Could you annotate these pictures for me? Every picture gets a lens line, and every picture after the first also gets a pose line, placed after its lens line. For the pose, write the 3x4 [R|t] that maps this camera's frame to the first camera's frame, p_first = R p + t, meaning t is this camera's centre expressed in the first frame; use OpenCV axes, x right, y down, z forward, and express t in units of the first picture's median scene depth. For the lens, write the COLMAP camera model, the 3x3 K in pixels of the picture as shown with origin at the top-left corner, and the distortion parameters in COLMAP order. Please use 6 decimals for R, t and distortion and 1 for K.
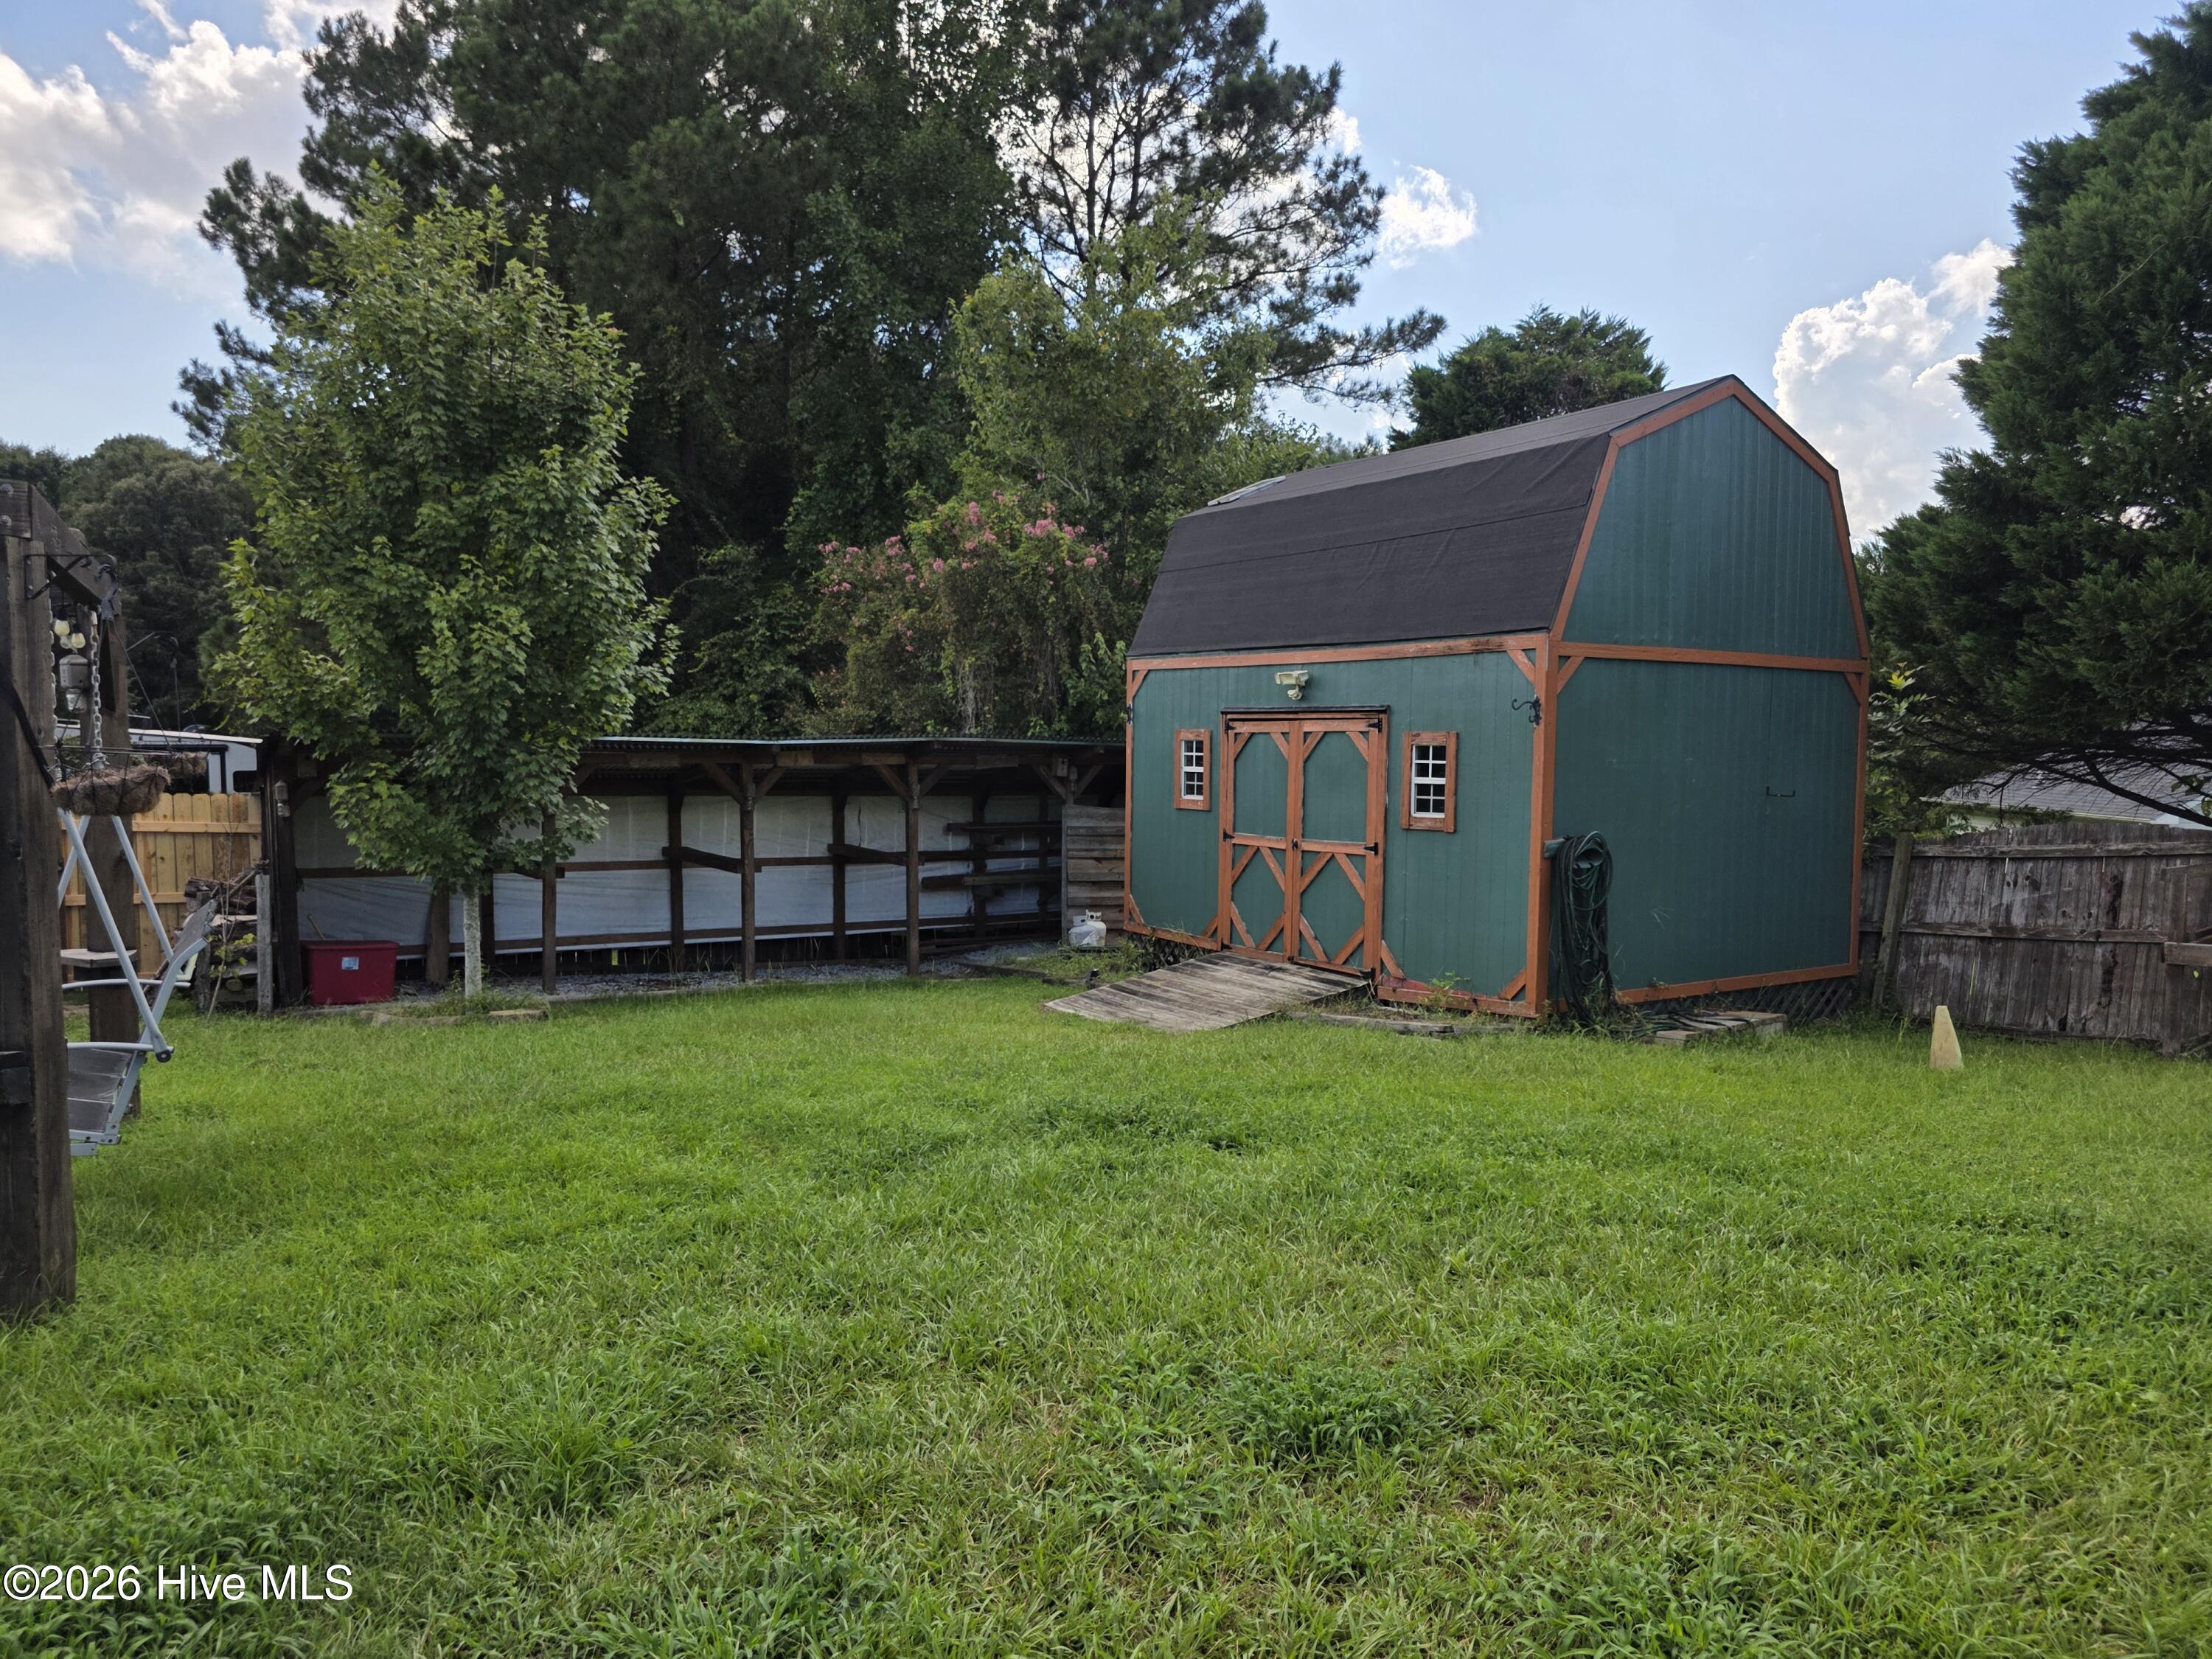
lens RADIAL K [[1473.3, 0, 1118.7], [0, 1473.3, 840.9], [0, 0, 1]] dist [0.031321, -0.038510]
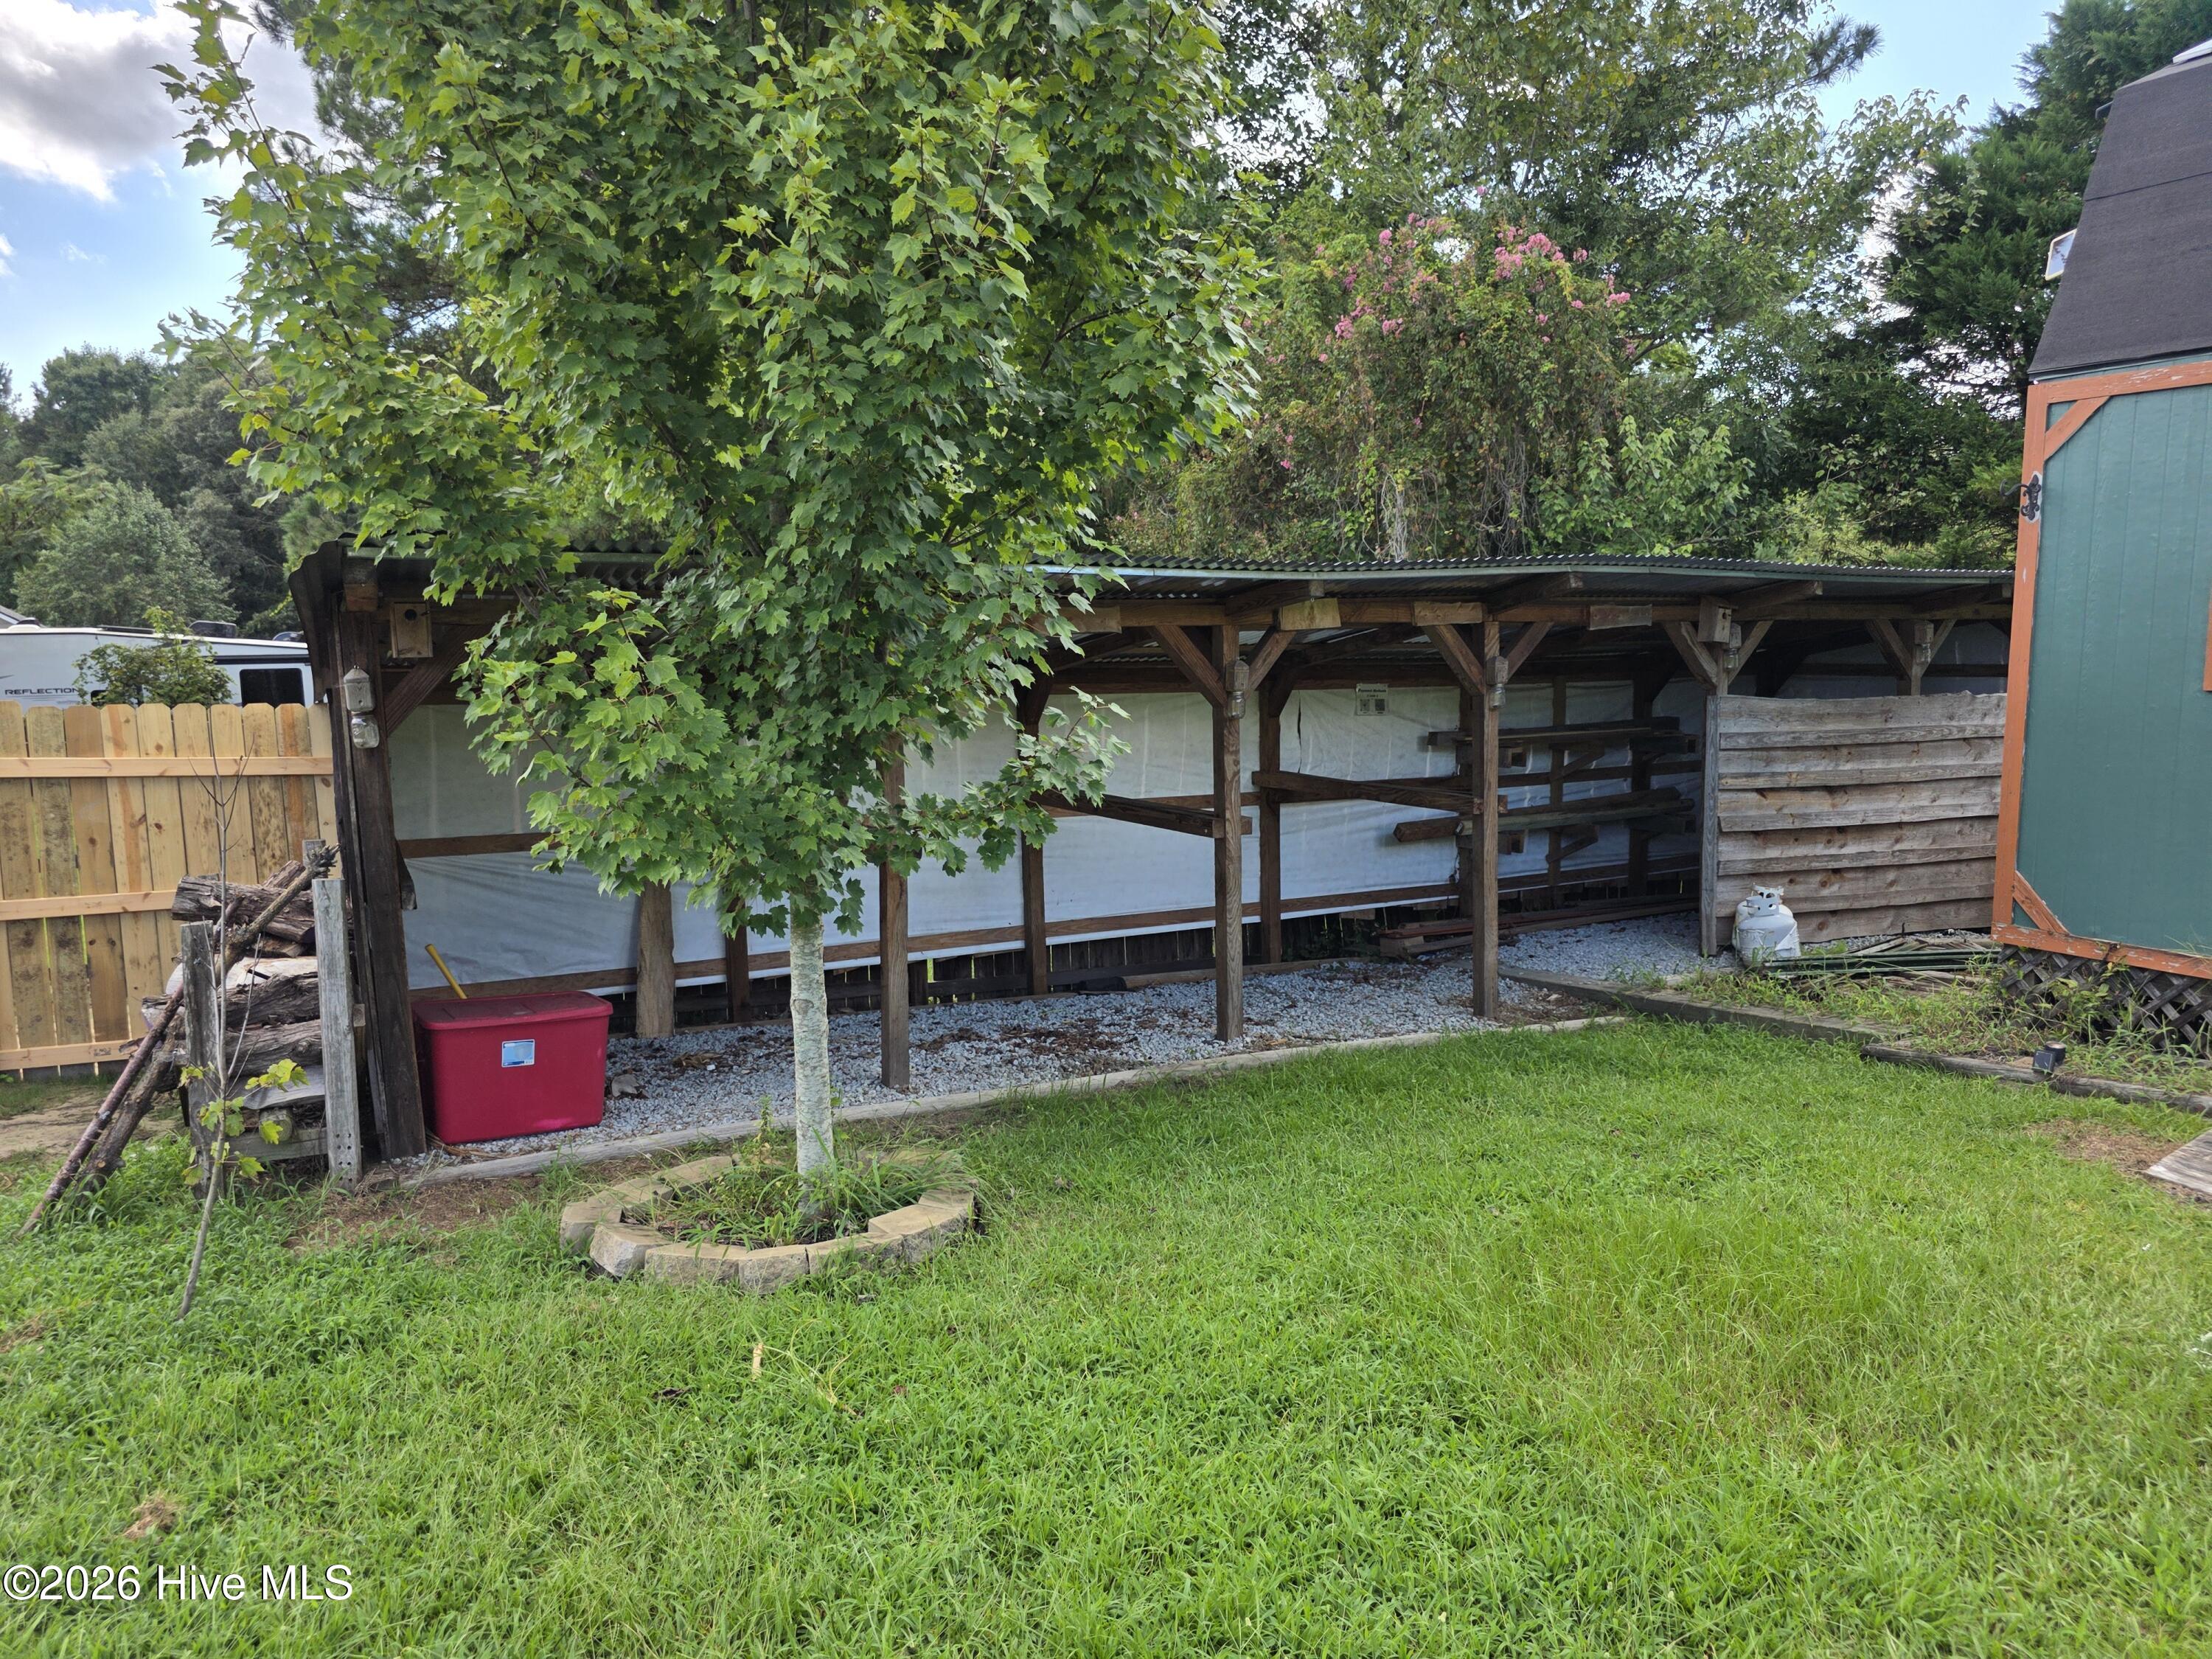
lens RADIAL K [[1473.3, 0, 1098.5], [0, 1473.3, 831.0], [0, 0, 1]] dist [0.031321, -0.038510]
pose [[0.997386, -0.013586, -0.070969, -0.264776], [0.017717, 0.998164, 0.057917, -0.010992], [0.070052, -0.059023, 0.995796, 0.483911]]
